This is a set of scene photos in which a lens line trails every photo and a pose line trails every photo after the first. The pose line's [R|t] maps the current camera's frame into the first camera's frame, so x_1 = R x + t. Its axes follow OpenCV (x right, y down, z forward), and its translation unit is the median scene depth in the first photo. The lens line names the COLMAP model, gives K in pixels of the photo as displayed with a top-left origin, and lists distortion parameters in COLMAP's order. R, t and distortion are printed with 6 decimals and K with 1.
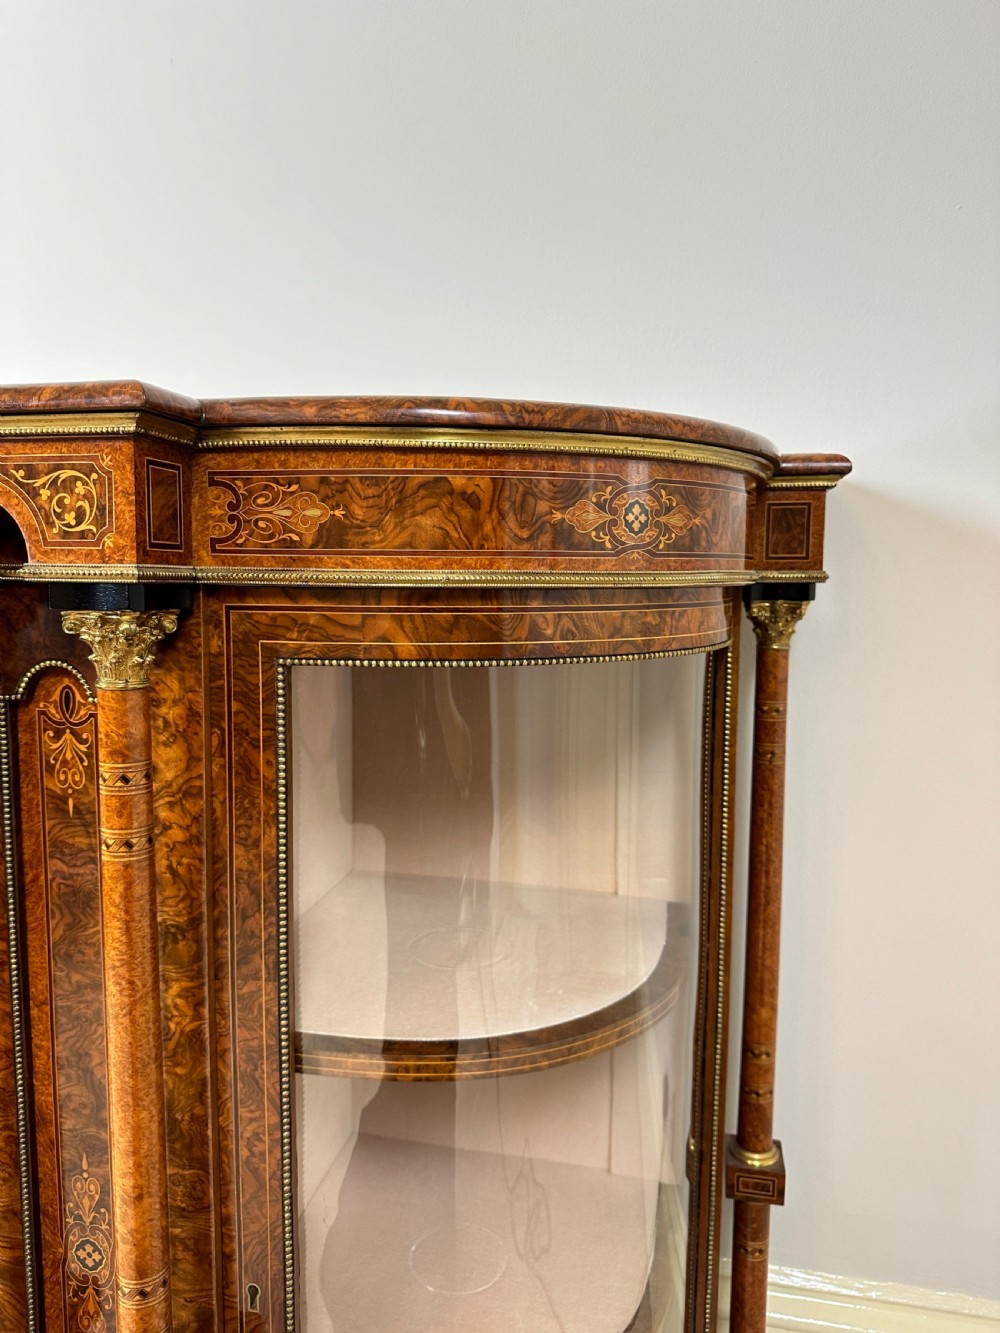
lens RADIAL K [[928.0, 0, 500.0], [0, 928.0, 666.5], [0, 0, 1]] dist [0.105182, -0.188585]
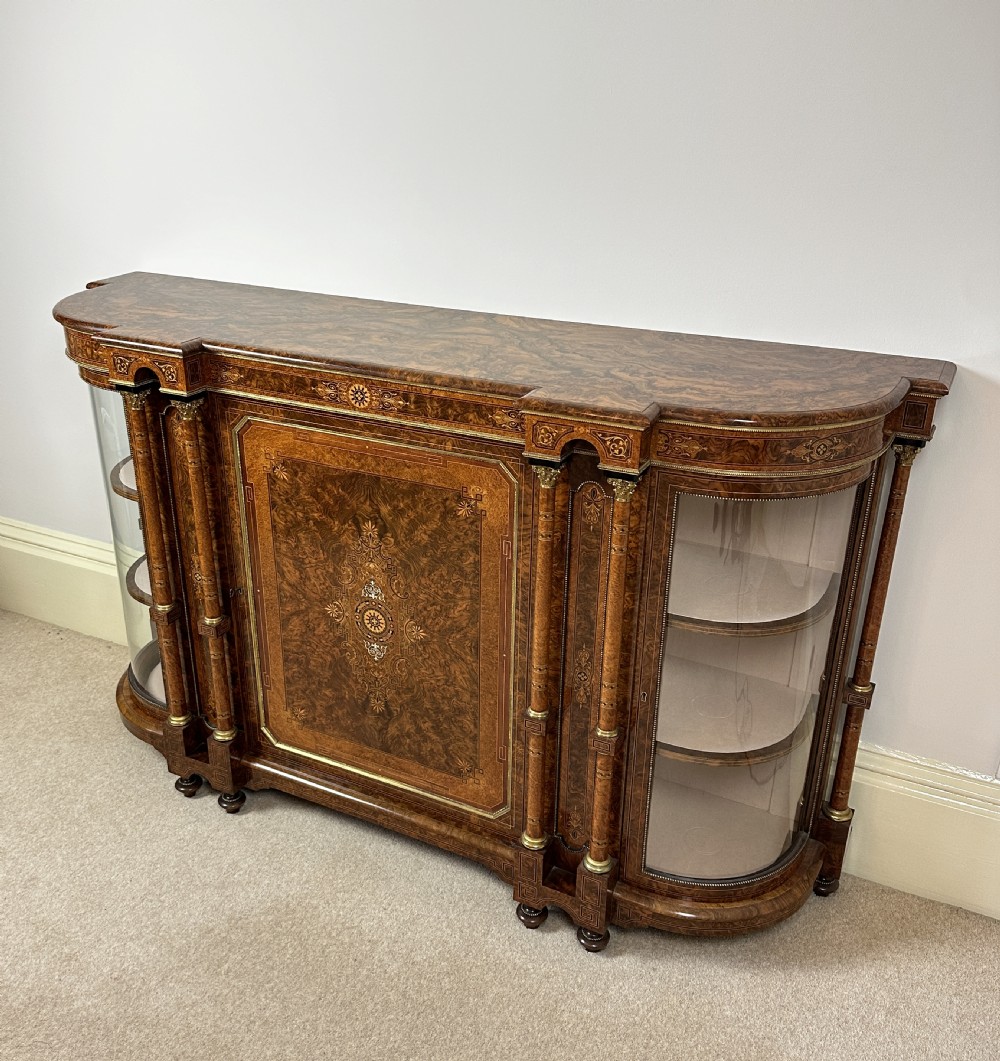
lens RADIAL K [[1042.1, 0, 457.2], [0, 1042.1, 551.9], [0, 0, 1]] dist [0.155536, -0.276636]
pose [[0.962837, 0.107521, -0.247759, -0.068602], [-0.017352, 0.940071, 0.340536, -0.863217], [0.269526, -0.323582, 0.907001, -2.004157]]
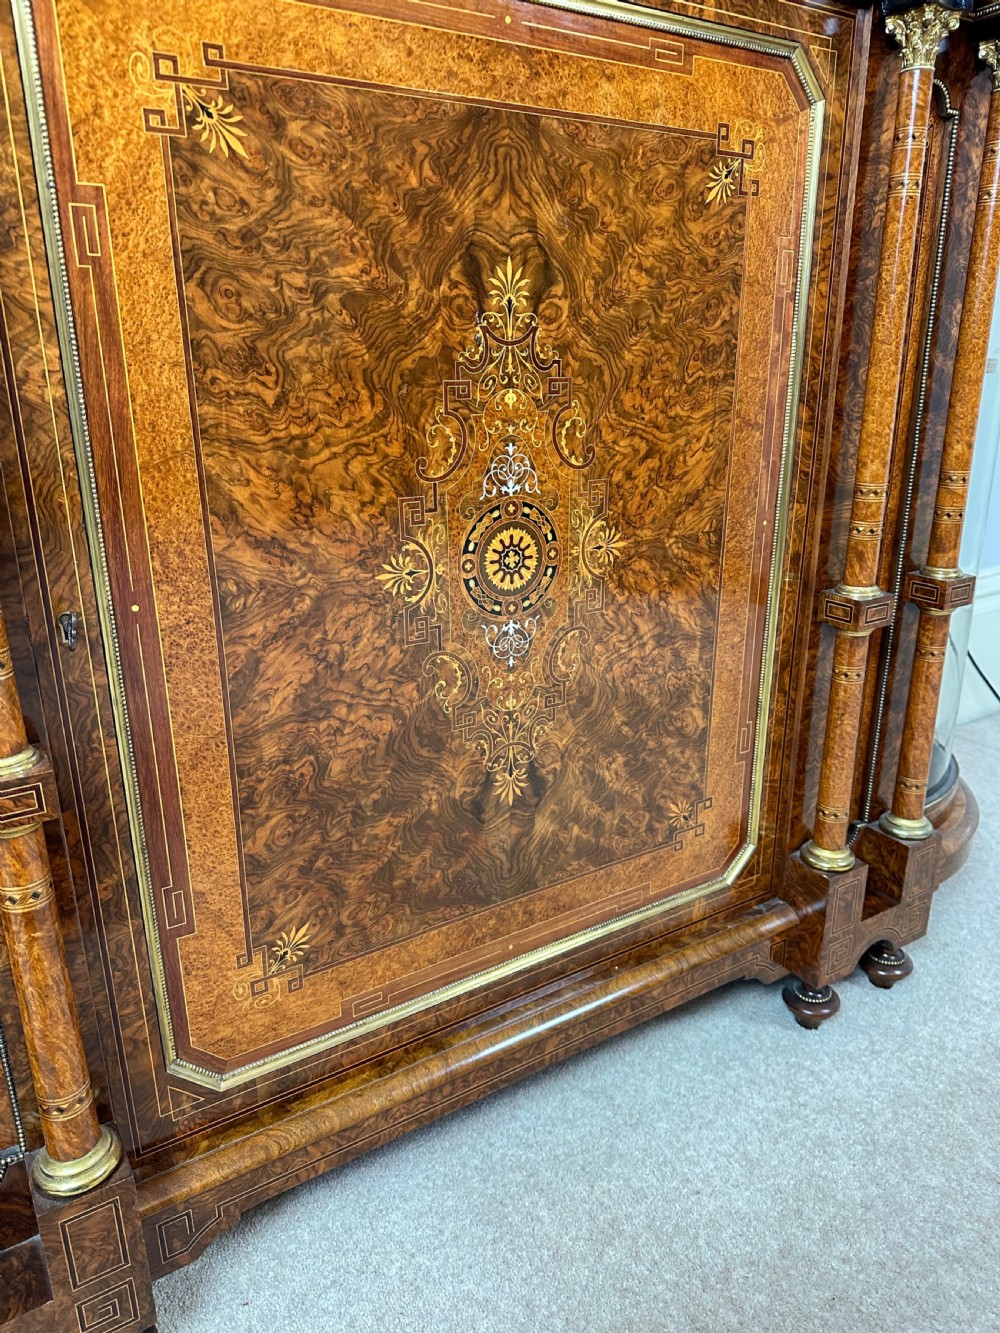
lens RADIAL K [[928.0, 0, 500.0], [0, 928.0, 666.5], [0, 0, 1]] dist [0.105182, -0.188585]
pose [[0.715120, -0.230979, 0.659736, -2.205788], [0.077057, 0.964124, 0.254022, 0.471295], [-0.694741, -0.130819, 0.707263, 0.297914]]
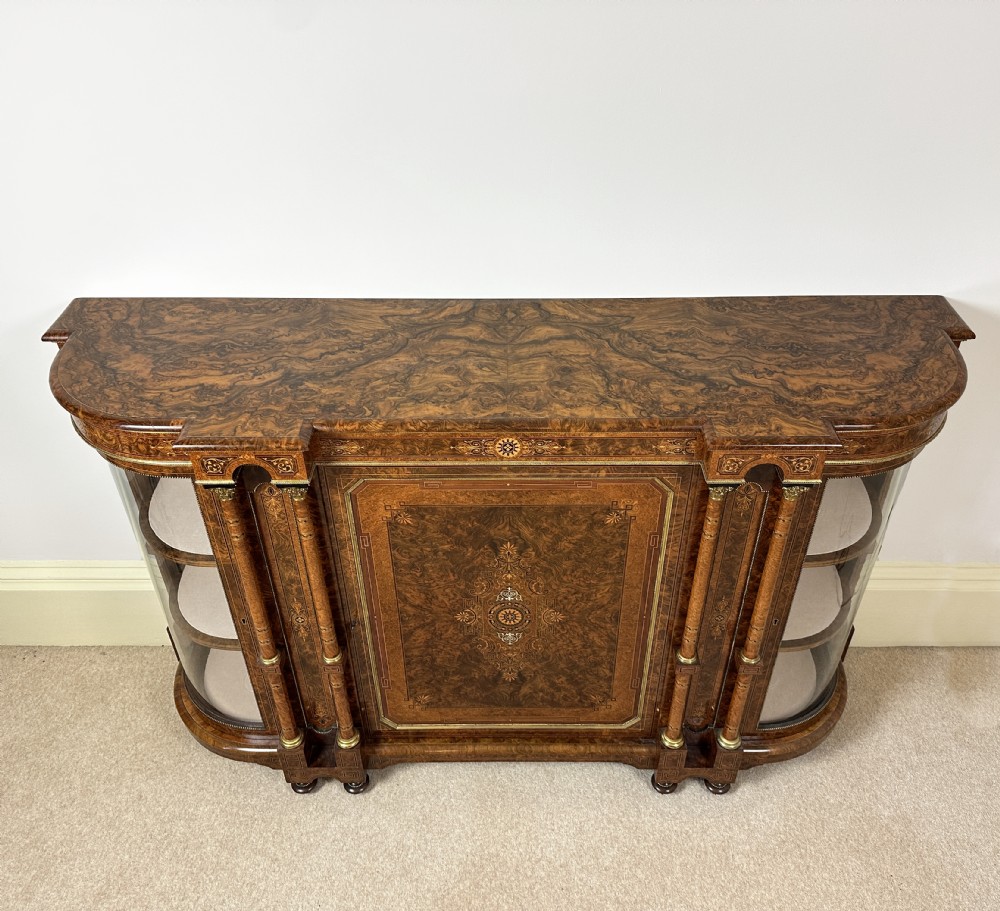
lens RADIAL K [[844.8, 0, 514.8], [0, 844.8, 454.5], [0, 0, 1]] dist [0.166087, -0.329469]
pose [[0.978172, -0.134030, 0.158793, -1.686123], [0.028127, 0.842544, 0.537893, -1.634439], [-0.205884, -0.521686, 0.827922, -1.138685]]
